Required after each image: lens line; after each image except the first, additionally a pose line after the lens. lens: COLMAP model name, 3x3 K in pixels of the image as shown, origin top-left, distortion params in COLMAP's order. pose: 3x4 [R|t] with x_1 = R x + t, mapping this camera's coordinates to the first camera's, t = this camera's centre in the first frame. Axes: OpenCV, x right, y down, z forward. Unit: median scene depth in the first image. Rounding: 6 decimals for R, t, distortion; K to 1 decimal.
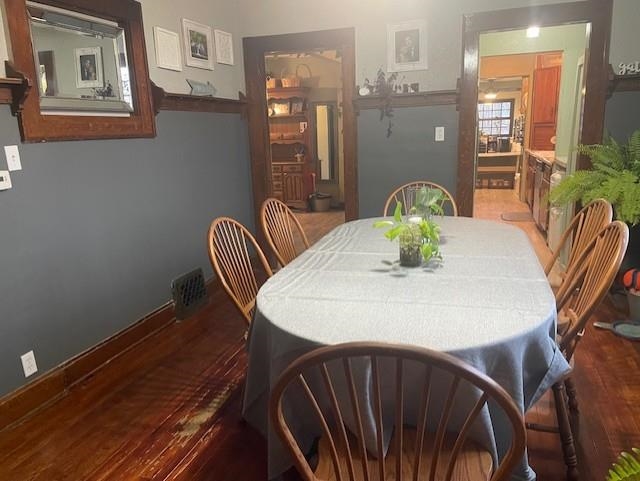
lens RADIAL K [[480.2, 0, 320.0], [0, 480.2, 240.5], [0, 0, 1]] dist [0.100000, -0.128161]
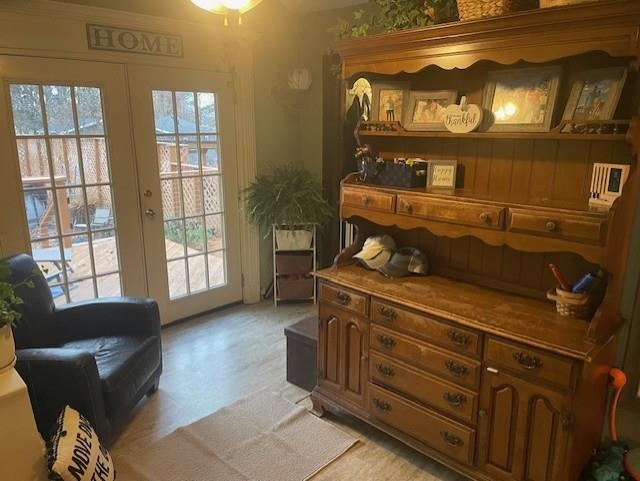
lens RADIAL K [[480.2, 0, 320.0], [0, 480.2, 240.5], [0, 0, 1]] dist [0.100000, -0.128161]
pose [[0.894683, 0.146076, -0.422142, -0.066417], [-0.135557, 0.989241, 0.055014, -0.244876], [0.425637, 0.008004, 0.904859, 0.875694]]
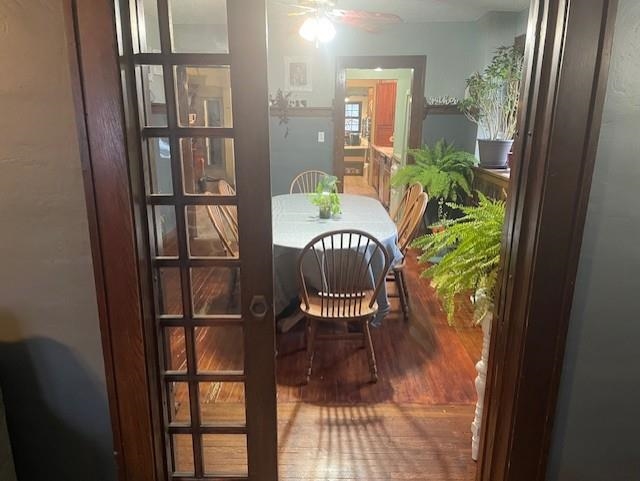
lens RADIAL K [[480.2, 0, 320.0], [0, 480.2, 240.5], [0, 0, 1]] dist [0.100000, -0.128161]
pose [[0.955277, -0.032227, 0.293952, -0.111943], [0.023215, 0.999149, 0.034097, 0.022459], [-0.294801, -0.025748, 0.955212, -0.222127]]
